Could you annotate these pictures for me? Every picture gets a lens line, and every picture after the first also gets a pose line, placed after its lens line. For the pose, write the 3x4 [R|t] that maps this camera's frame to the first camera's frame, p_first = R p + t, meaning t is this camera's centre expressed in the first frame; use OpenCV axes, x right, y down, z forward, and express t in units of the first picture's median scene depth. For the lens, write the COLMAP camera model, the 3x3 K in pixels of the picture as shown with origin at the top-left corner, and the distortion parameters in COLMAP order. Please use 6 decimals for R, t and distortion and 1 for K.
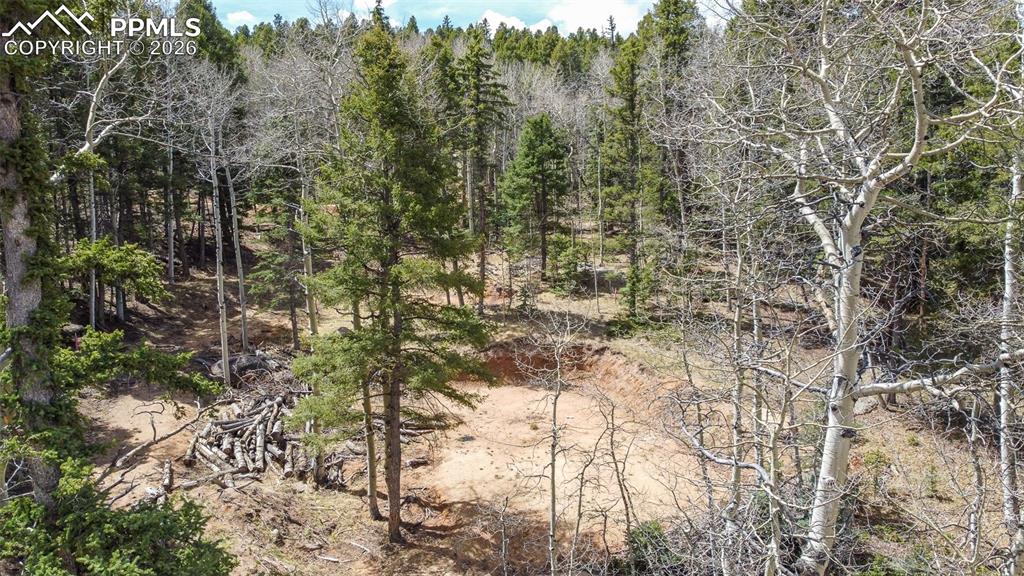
lens RADIAL K [[768.6, 0, 512.1], [0, 768.6, 288.3], [0, 0, 1]] dist [-0.002834, -0.002880]
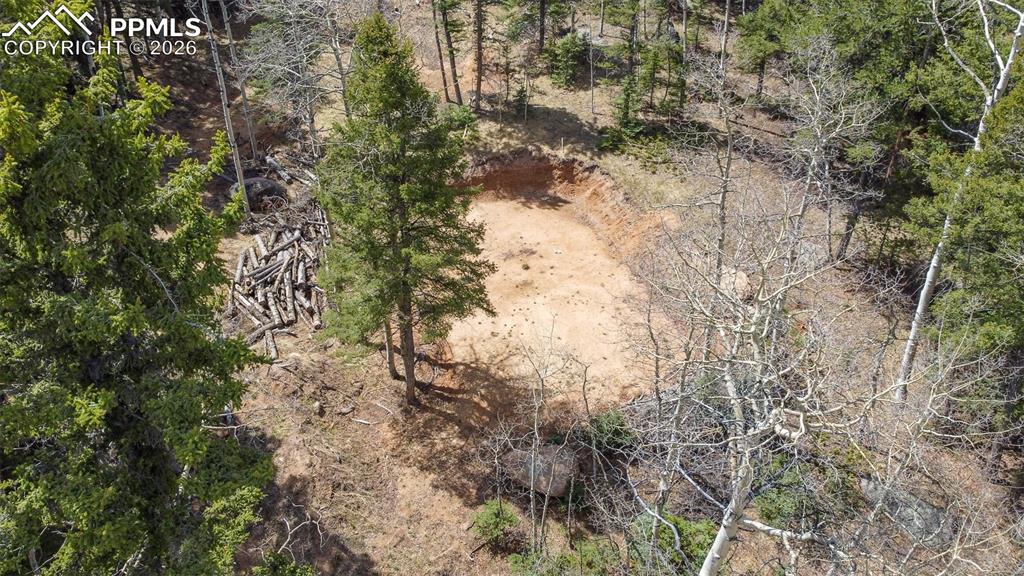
lens RADIAL K [[768.6, 0, 511.2], [0, 768.6, 286.9], [0, 0, 1]] dist [-0.002834, -0.002880]
pose [[0.999876, 0.014324, 0.006473, 0.000212], [-0.015709, 0.895766, 0.444247, -0.341405], [0.000565, -0.444294, 0.895881, -0.038412]]
